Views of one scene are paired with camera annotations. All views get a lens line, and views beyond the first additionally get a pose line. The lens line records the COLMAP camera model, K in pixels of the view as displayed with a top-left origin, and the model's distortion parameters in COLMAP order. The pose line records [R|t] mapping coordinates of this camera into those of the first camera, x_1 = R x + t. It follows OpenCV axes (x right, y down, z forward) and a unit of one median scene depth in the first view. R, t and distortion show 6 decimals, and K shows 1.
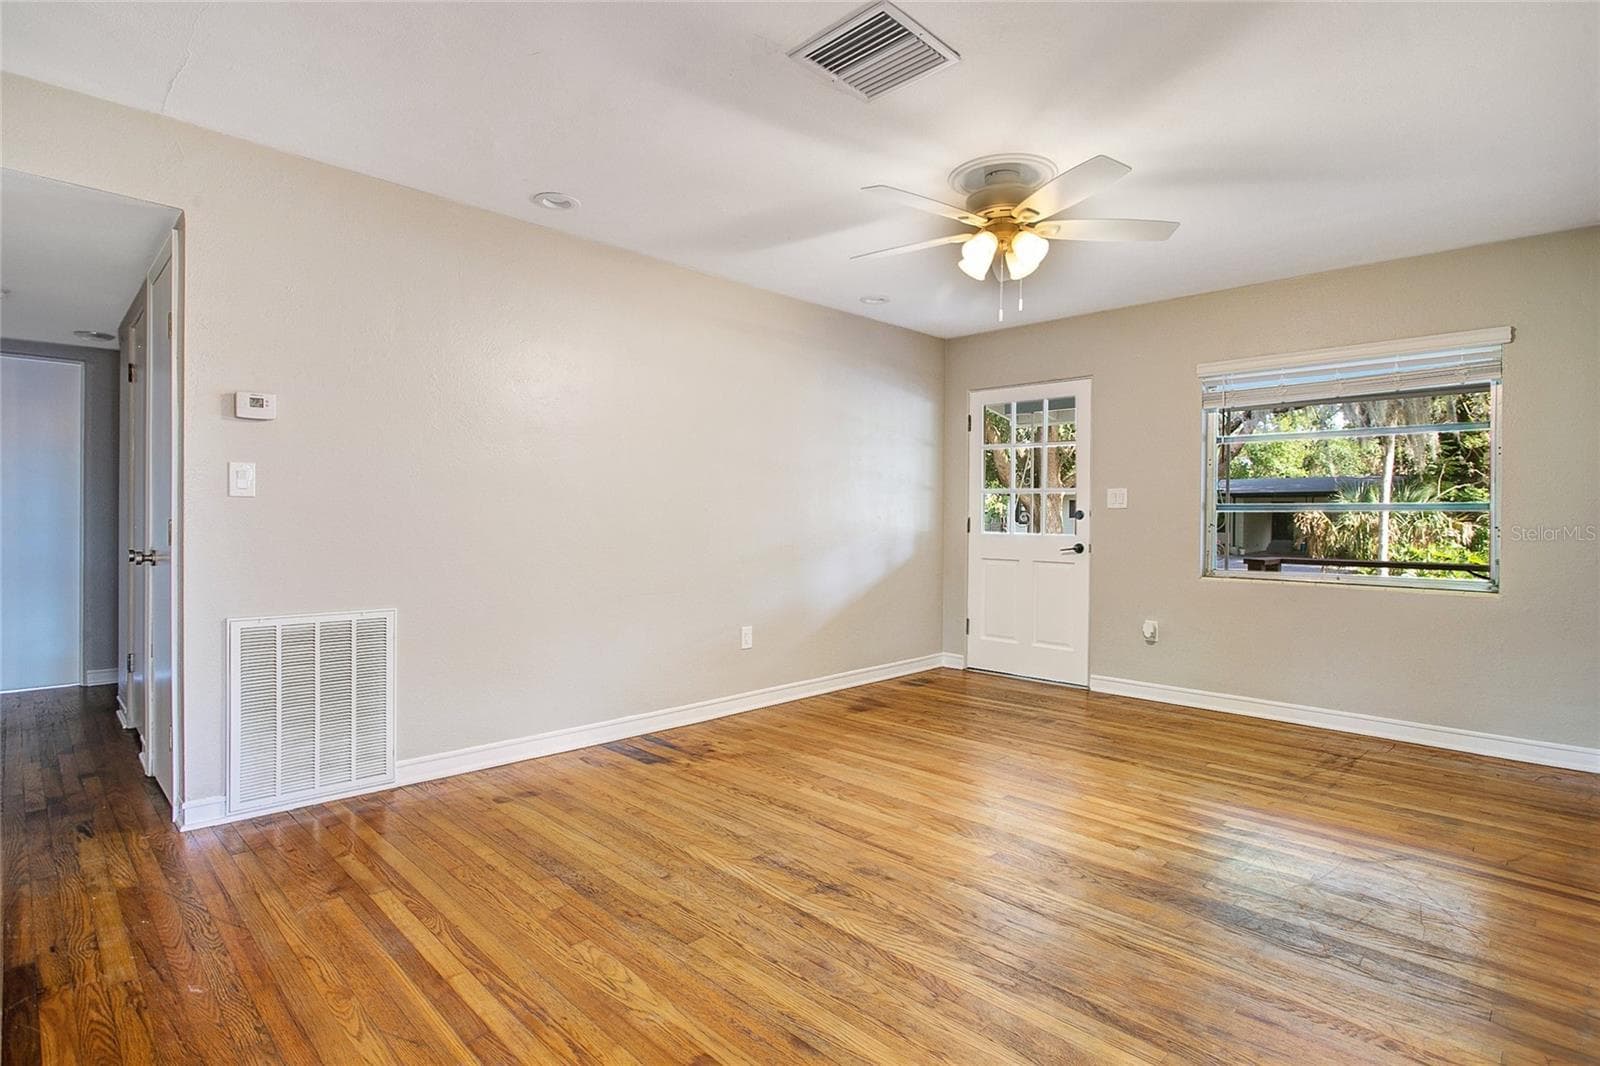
lens RADIAL K [[792.1, 0, 798.2], [0, 792.1, 528.5], [0, 0, 1]] dist [-0.020973, 0.000297]
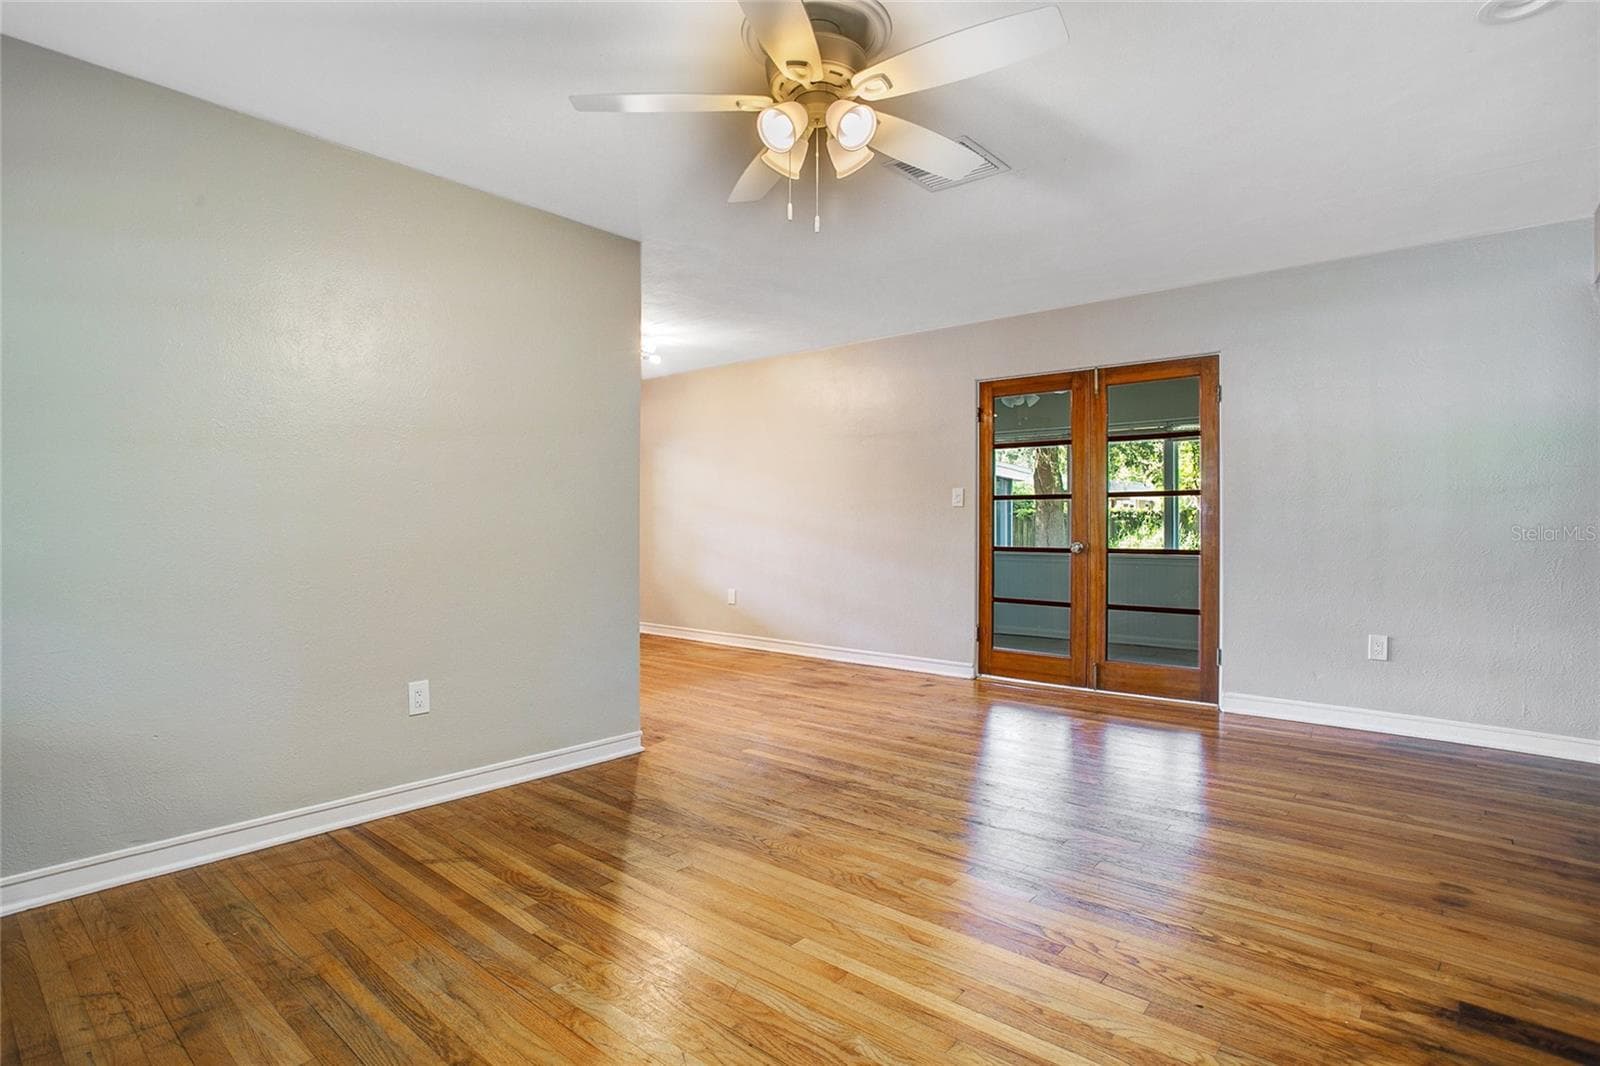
lens RADIAL K [[792.1, 0, 798.2], [0, 792.1, 528.5], [0, 0, 1]] dist [-0.020973, 0.000297]
pose [[-0.997395, -0.009114, -0.071554, 0.327031], [-0.010672, 0.999714, 0.021423, -0.017471], [0.071338, 0.022131, -0.997207, 1.731071]]
